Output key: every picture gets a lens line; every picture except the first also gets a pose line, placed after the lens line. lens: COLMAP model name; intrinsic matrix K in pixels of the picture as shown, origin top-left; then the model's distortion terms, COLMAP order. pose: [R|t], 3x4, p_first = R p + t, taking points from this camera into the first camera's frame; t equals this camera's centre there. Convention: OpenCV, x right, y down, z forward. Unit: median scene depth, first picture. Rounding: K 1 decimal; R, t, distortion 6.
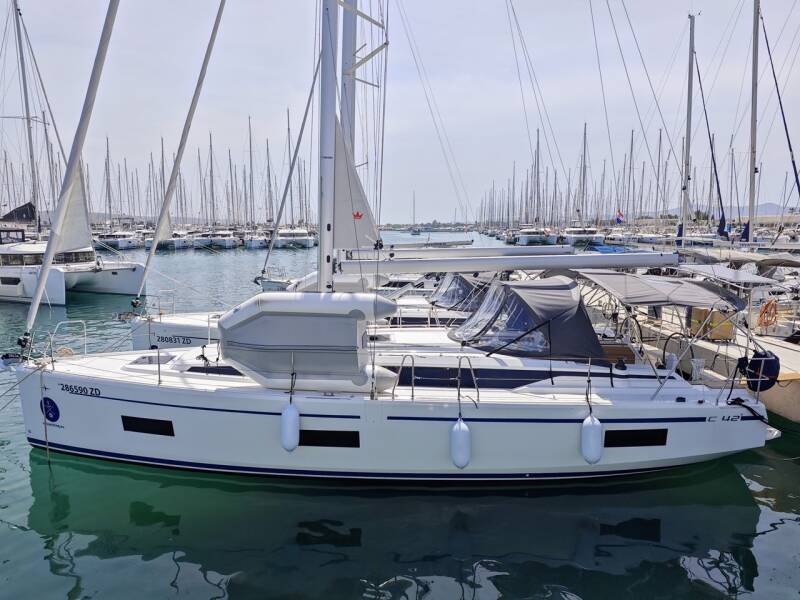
lens RADIAL K [[550.2, 0, 400.0], [0, 550.2, 300.0], [0, 0, 1]] dist [0.080057, -0.101926]
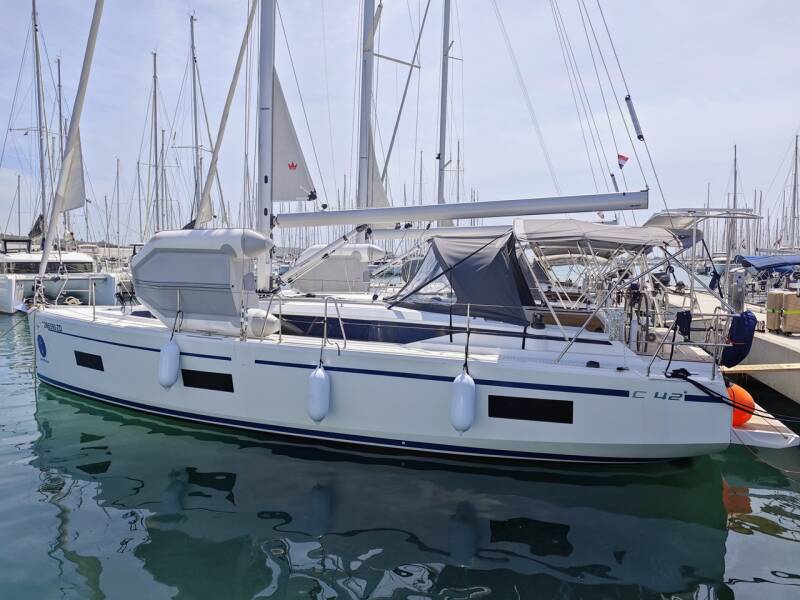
lens RADIAL K [[550.2, 0, 400.0], [0, 550.2, 300.0], [0, 0, 1]] dist [0.080057, -0.101926]
pose [[0.939713, 0.028829, -0.340746, 0.471637], [-0.049338, 0.997444, -0.051675, 0.131751], [0.338385, 0.065371, 0.938734, 0.178263]]
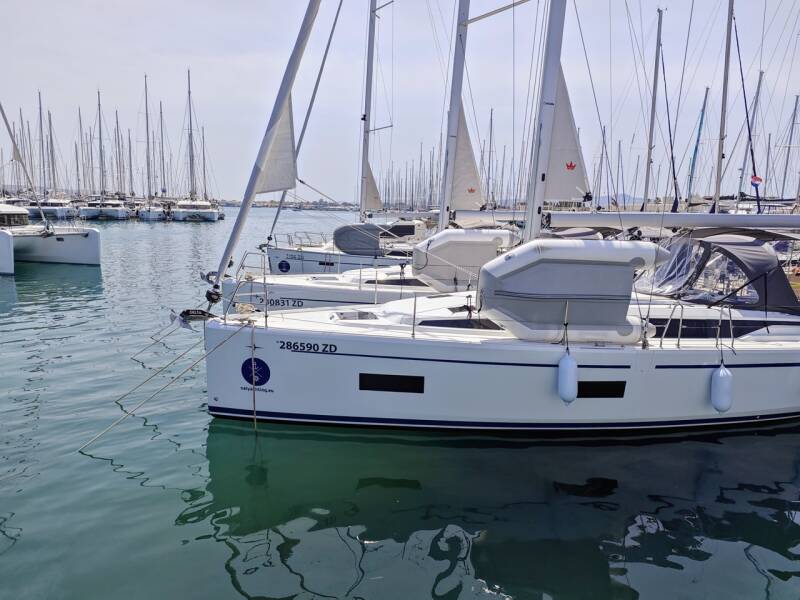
lens RADIAL K [[561.8, 0, 400.0], [0, 561.8, 300.0], [0, 0, 1]] dist [0.043091, -0.095968]
pose [[0.978474, -0.001039, 0.206365, -0.619694], [-0.005678, 0.999473, 0.031956, 0.056309], [-0.206290, -0.032440, 0.977953, 0.089256]]
